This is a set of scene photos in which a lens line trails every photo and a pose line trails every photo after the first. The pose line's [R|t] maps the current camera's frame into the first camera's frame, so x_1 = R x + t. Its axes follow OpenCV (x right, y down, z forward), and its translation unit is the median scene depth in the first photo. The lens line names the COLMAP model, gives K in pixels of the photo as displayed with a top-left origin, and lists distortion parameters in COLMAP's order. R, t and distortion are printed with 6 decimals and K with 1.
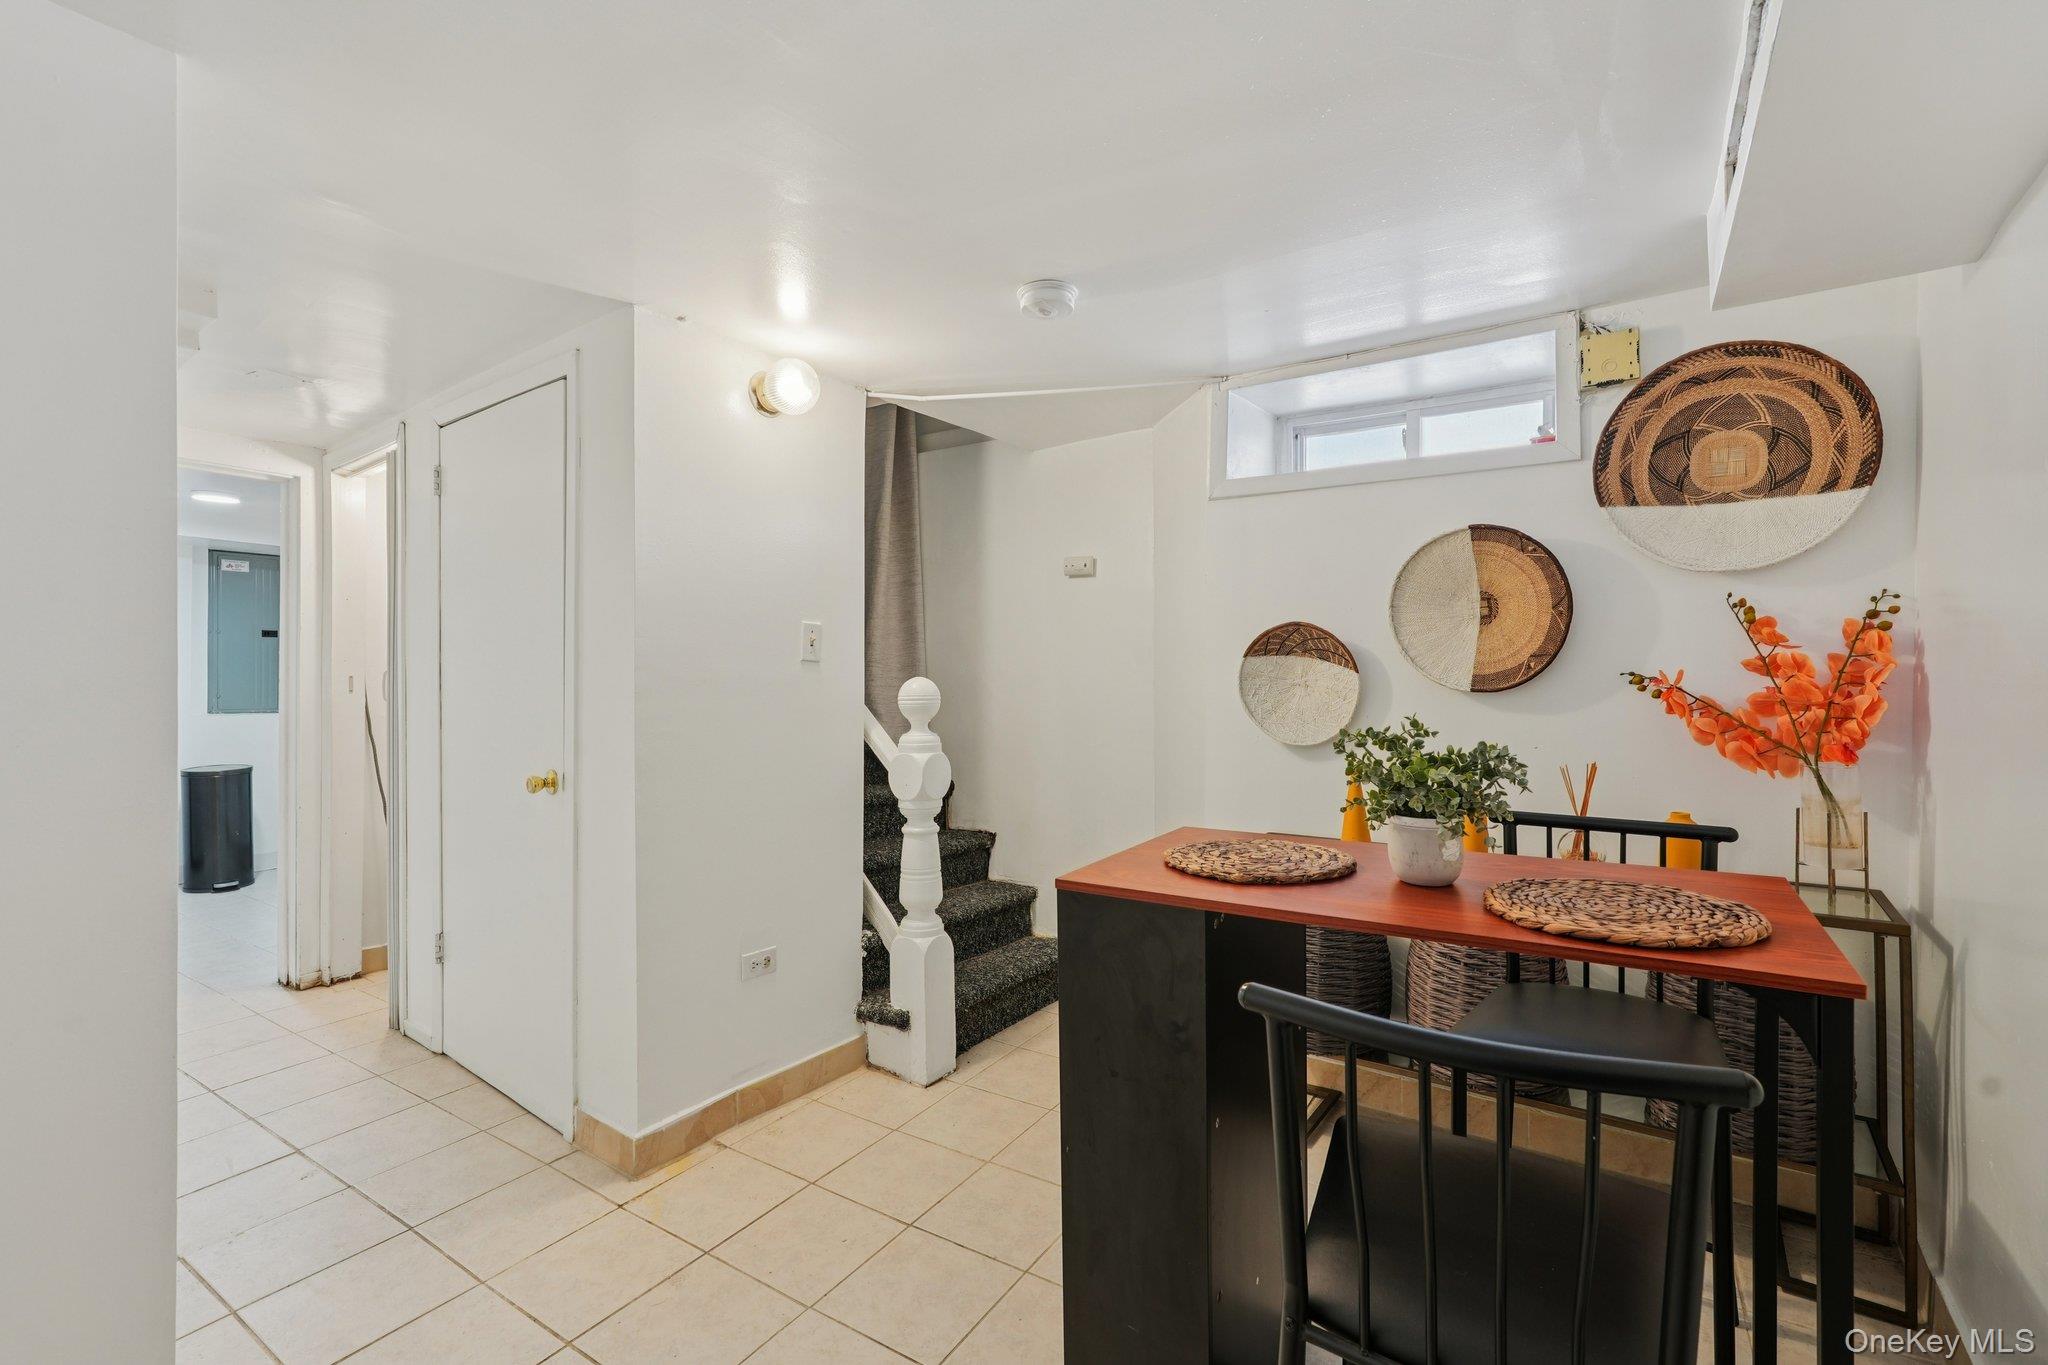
lens RADIAL K [[916.2, 0, 1009.2], [0, 916.2, 675.0], [0, 0, 1]] dist [-0.012005, 0.007201]
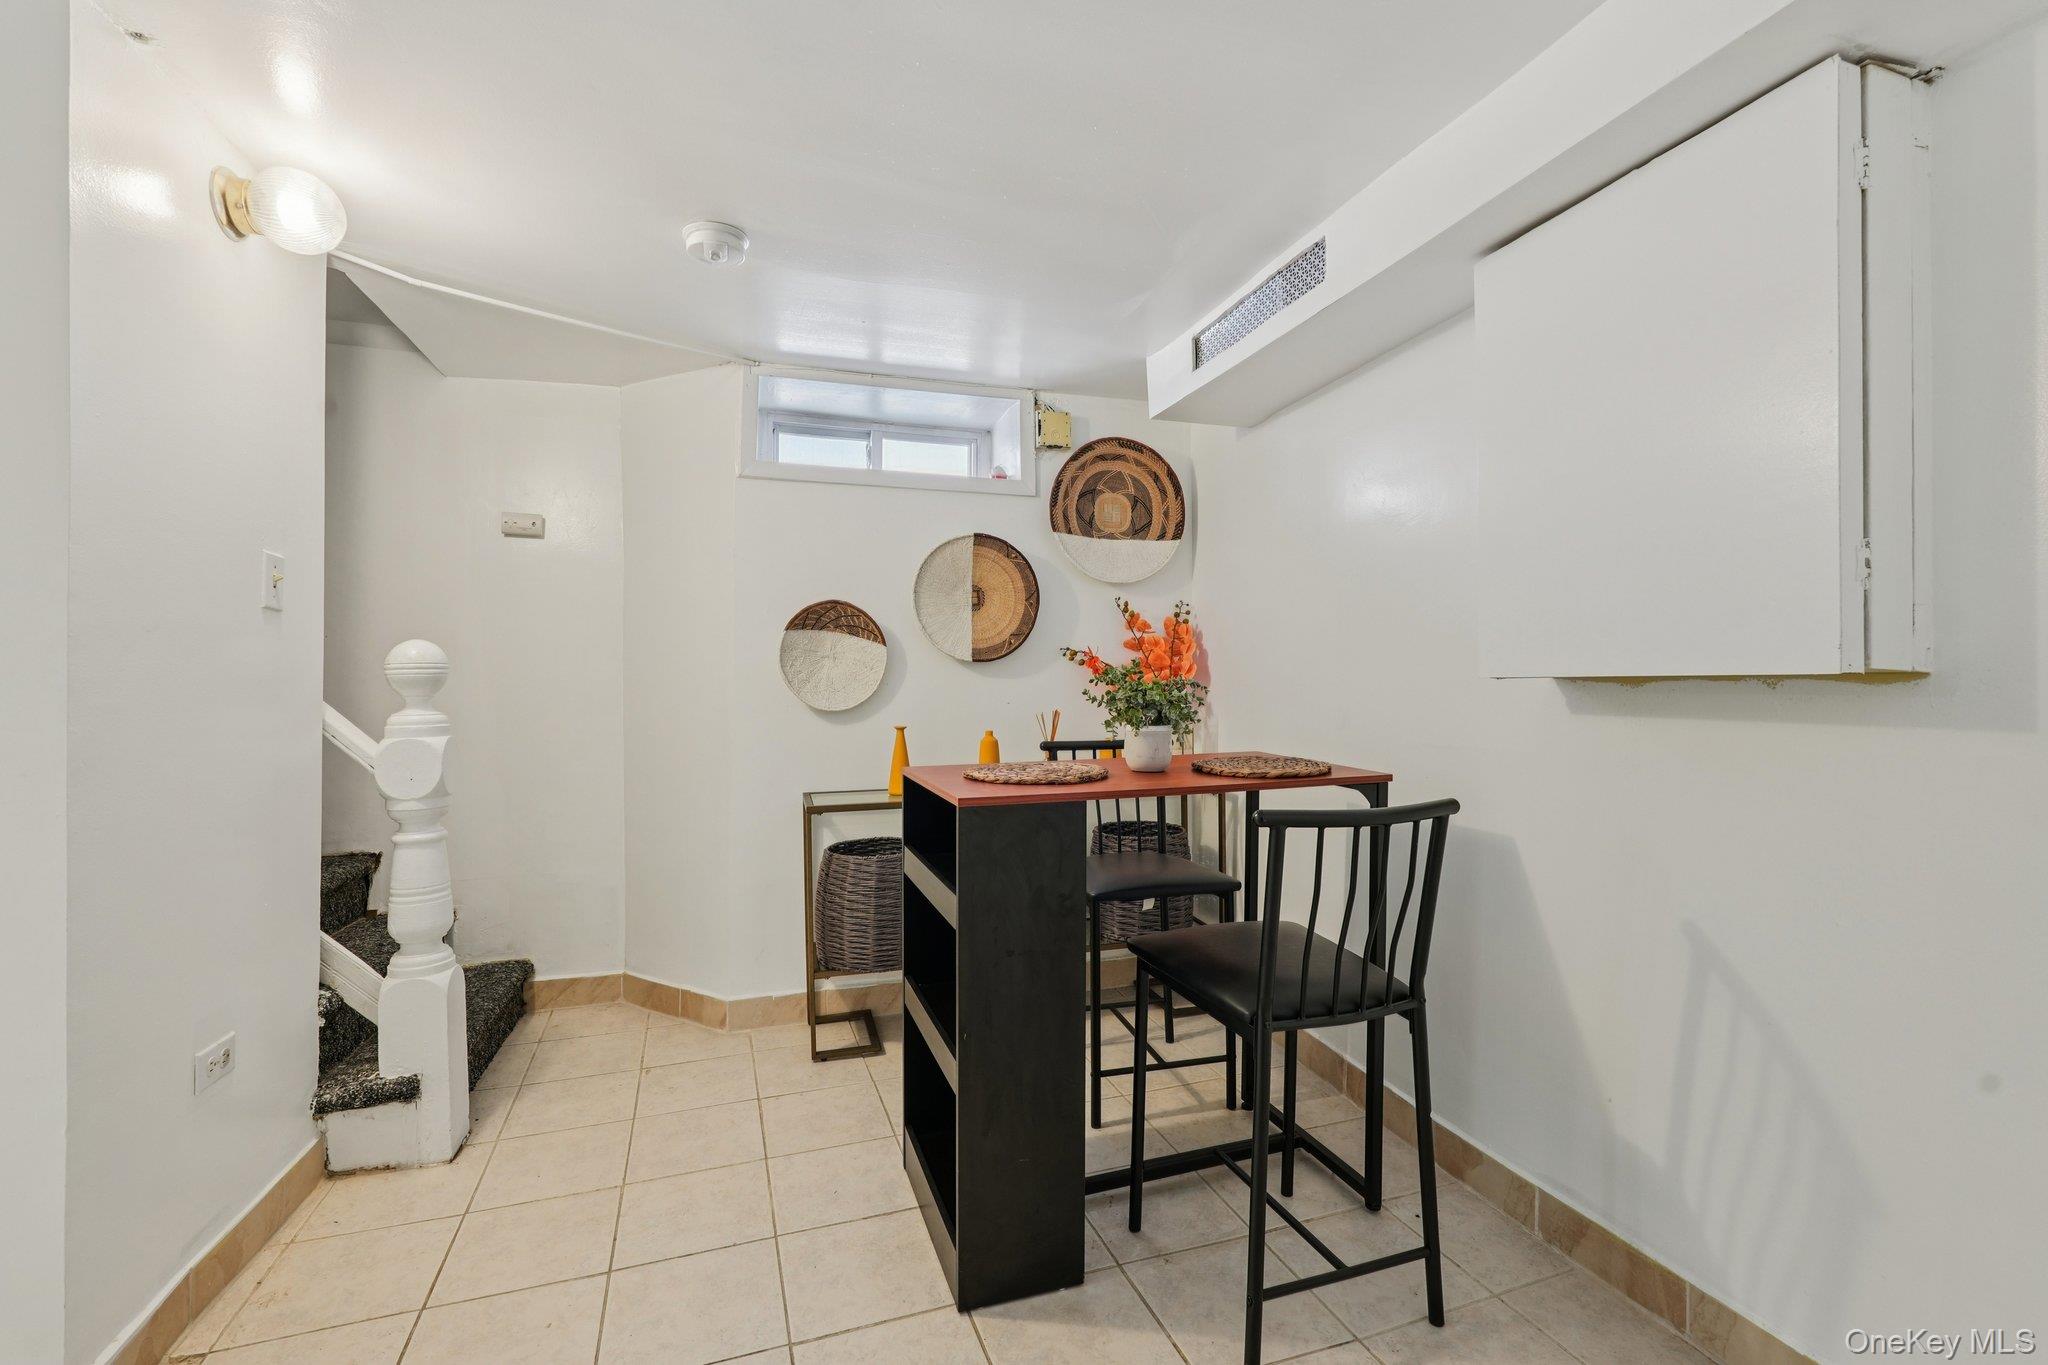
lens RADIAL K [[916.2, 0, 1030.9], [0, 916.2, 671.6], [0, 0, 1]] dist [-0.012005, 0.007201]
pose [[0.605859, 0.007201, 0.795539, -0.476185], [0.003475, 0.999926, -0.011698, 0.048113], [-0.795564, 0.009852, 0.605789, 0.146535]]
